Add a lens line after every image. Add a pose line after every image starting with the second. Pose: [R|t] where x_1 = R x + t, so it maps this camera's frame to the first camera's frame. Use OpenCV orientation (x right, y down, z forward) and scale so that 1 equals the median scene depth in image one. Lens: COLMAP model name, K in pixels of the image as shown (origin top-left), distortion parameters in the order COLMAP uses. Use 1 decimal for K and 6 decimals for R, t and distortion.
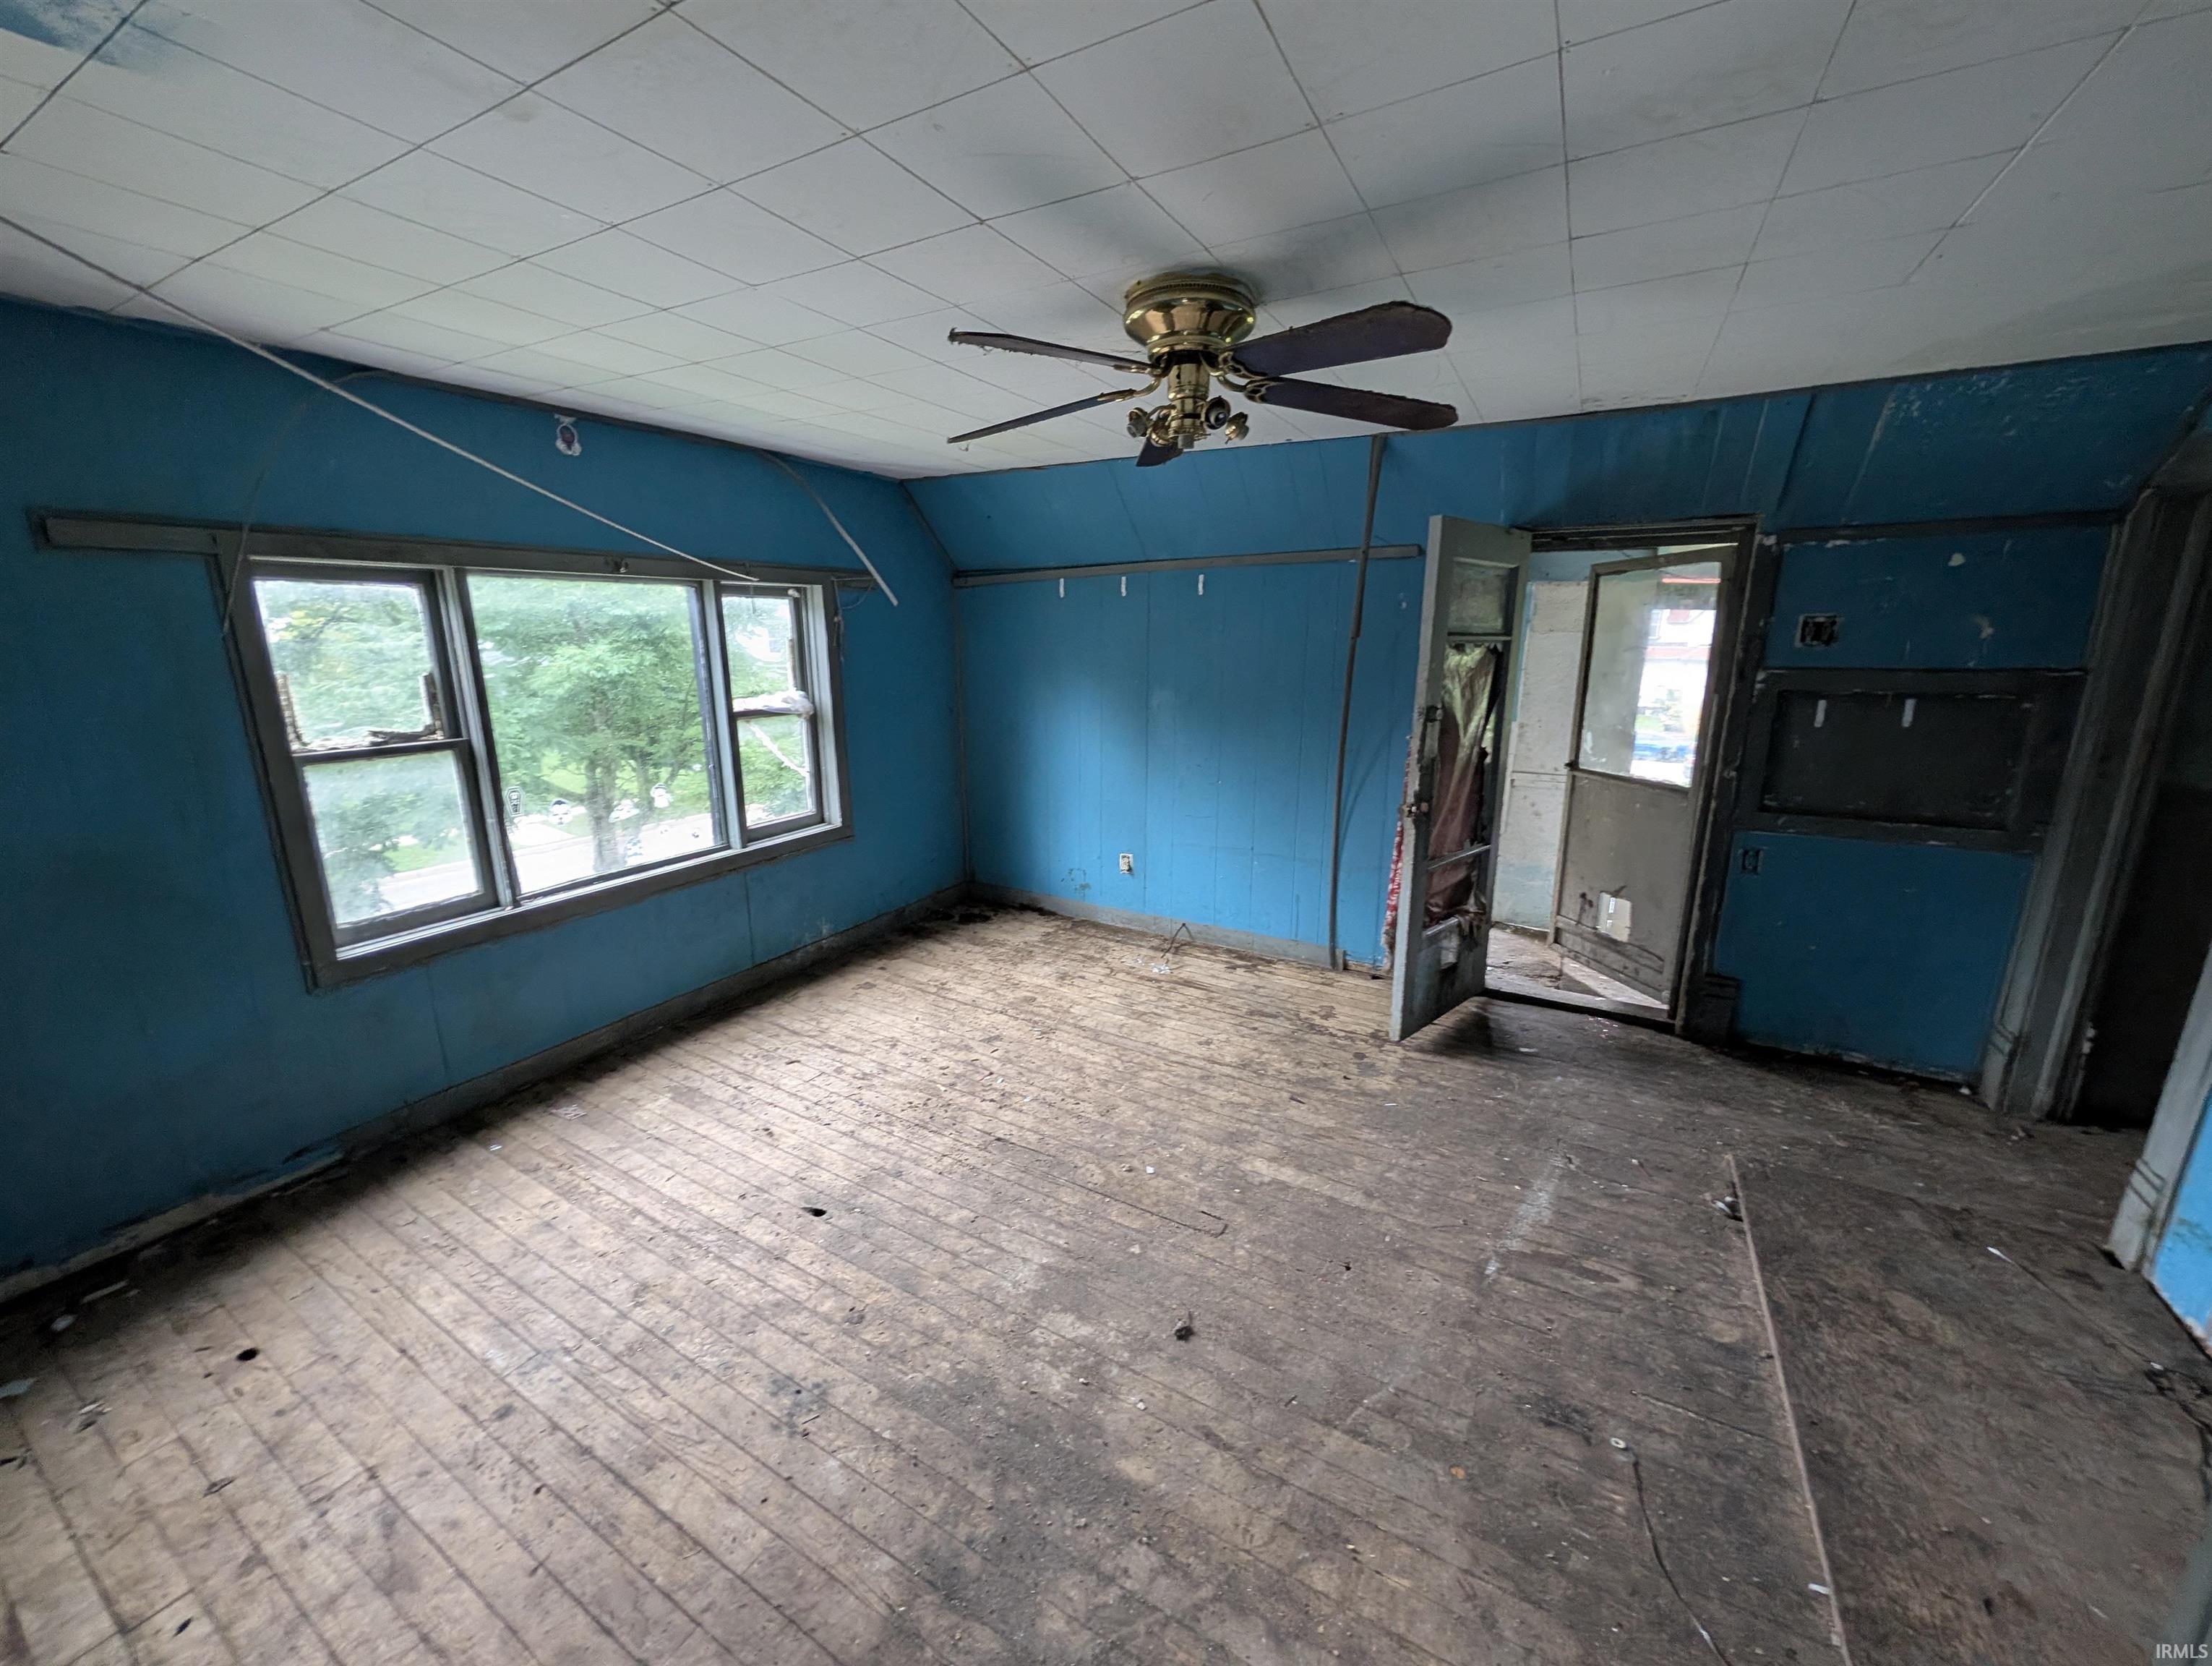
lens RADIAL K [[852.5, 0, 1098.4], [0, 852.5, 838.4], [0, 0, 1]] dist [-0.001013, 0.000656]
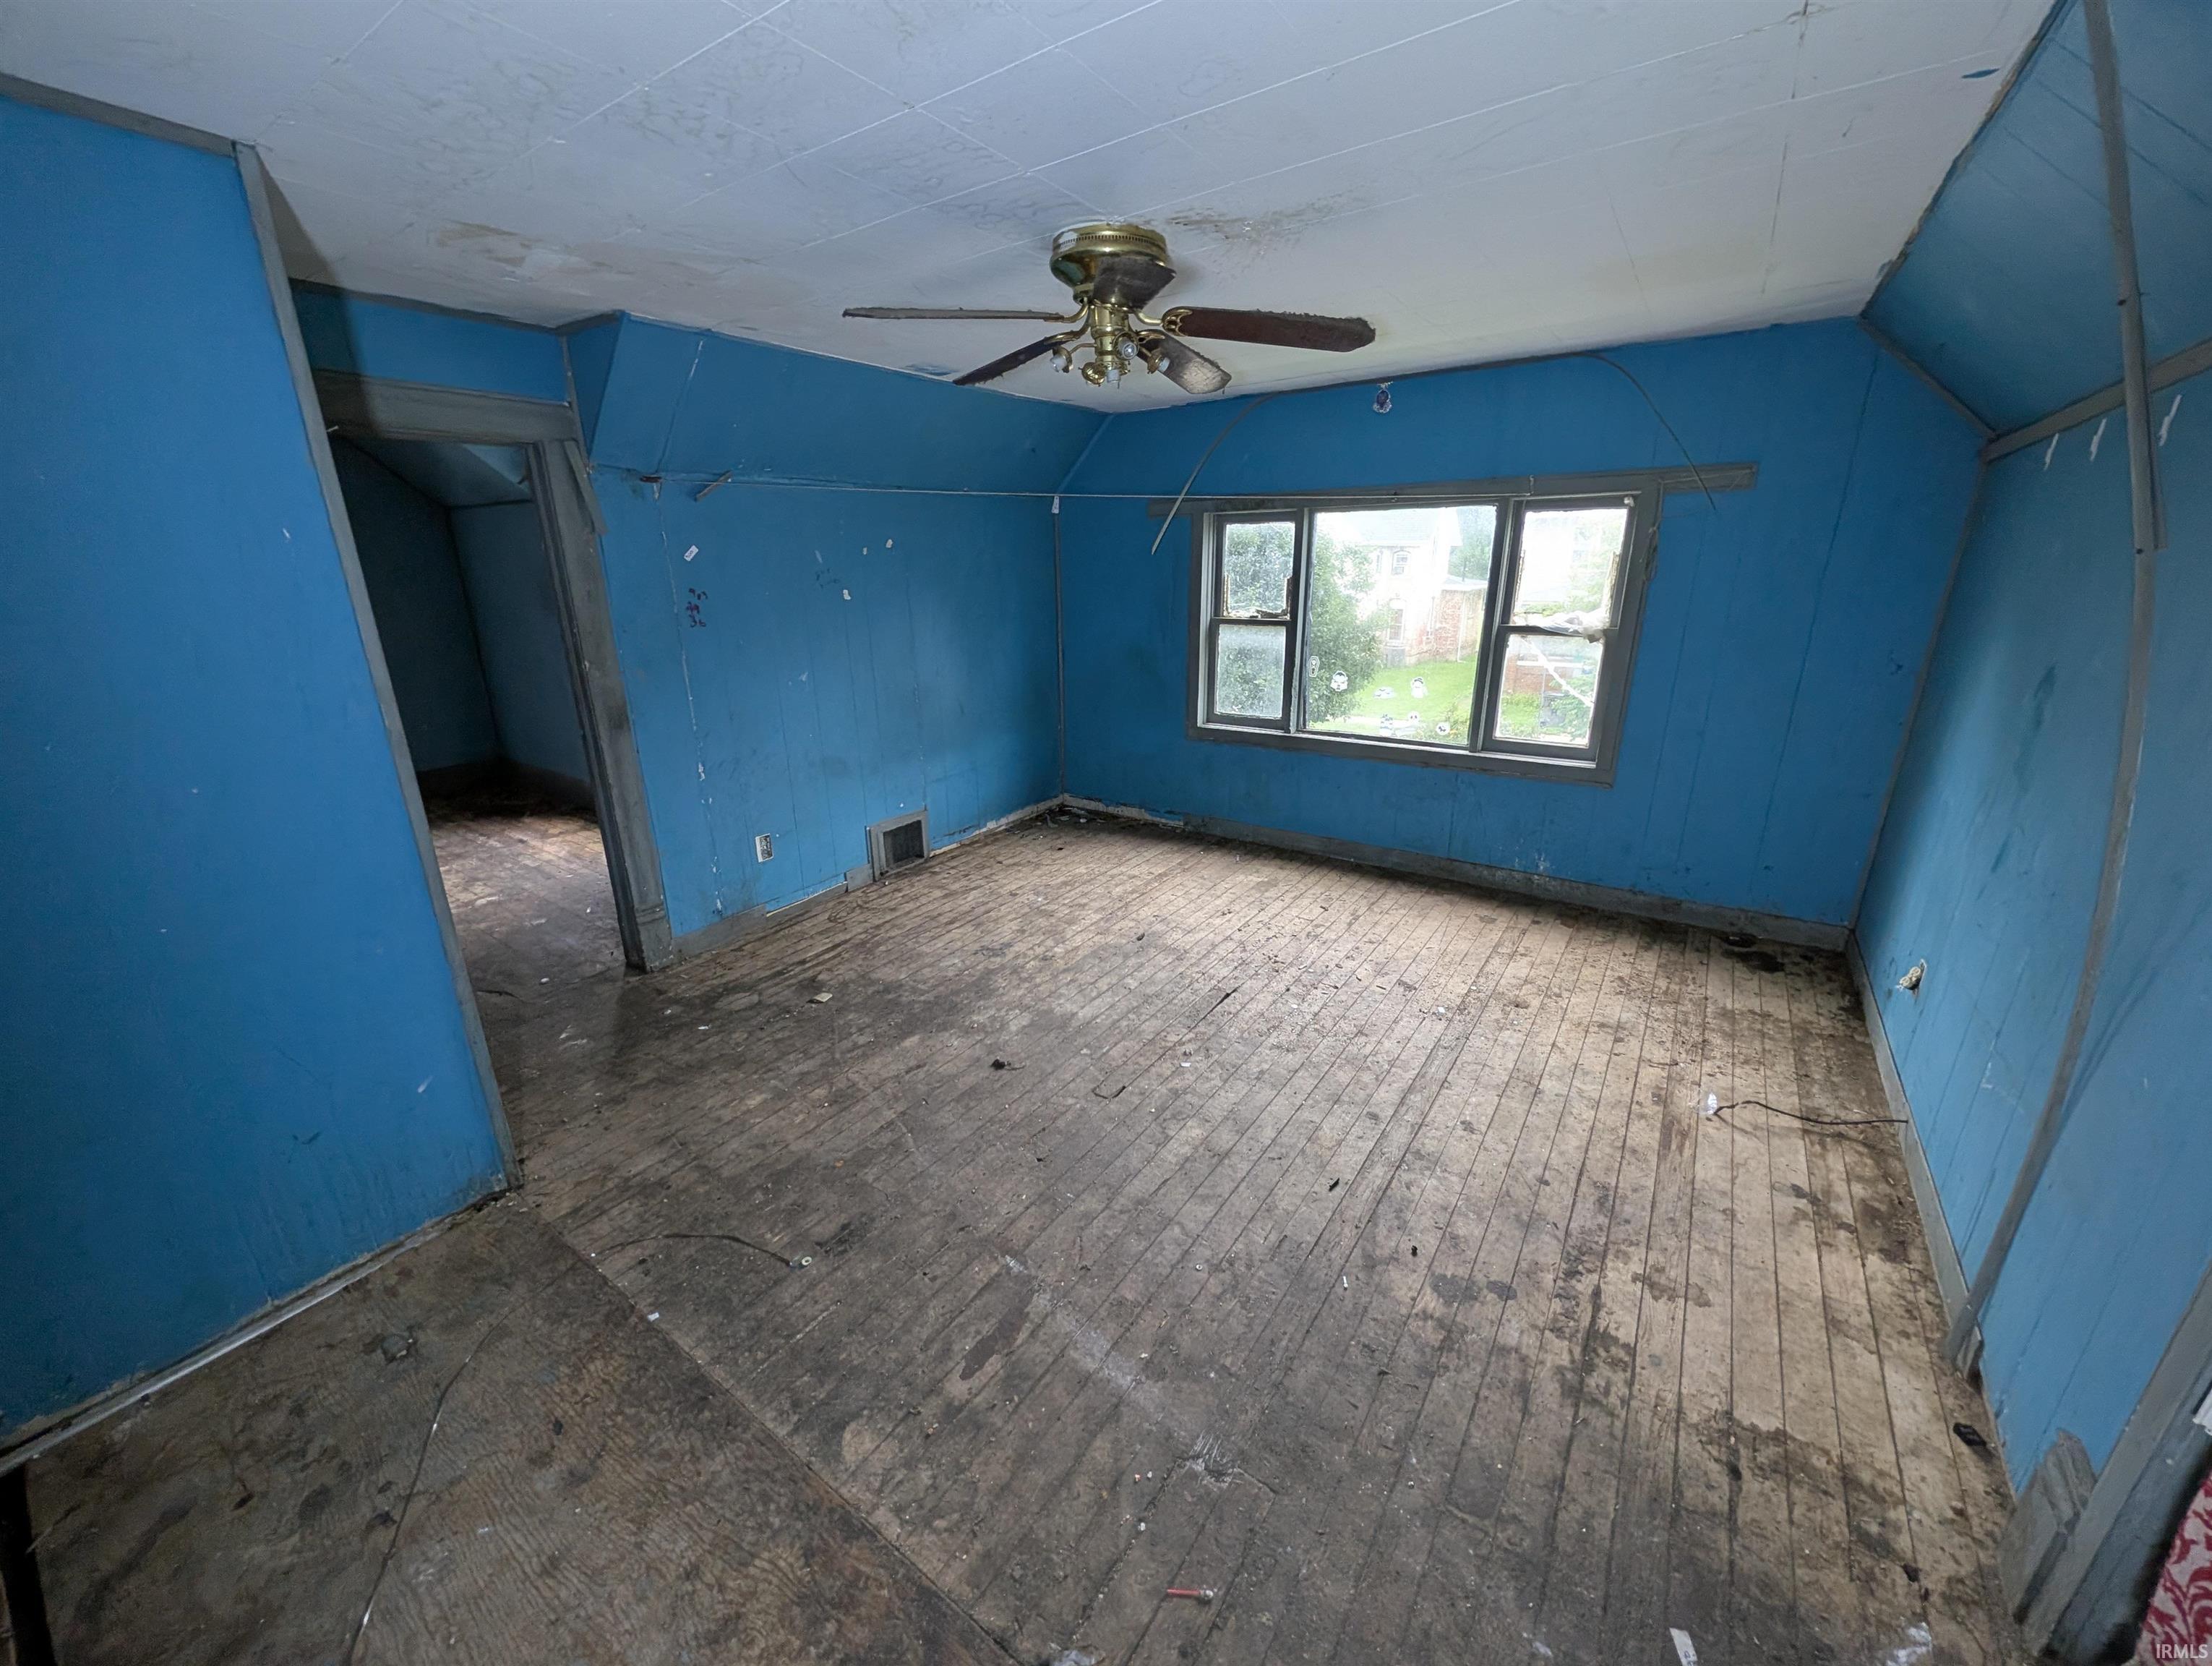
lens RADIAL K [[852.5, 0, 1094.5], [0, 852.5, 839.1], [0, 0, 1]] dist [-0.001013, 0.000656]
pose [[-0.101160, 0.314220, -0.943945, 0.869432], [-0.222149, 0.917721, 0.329298, -0.173345], [0.969751, 0.243008, -0.023033, 0.738552]]
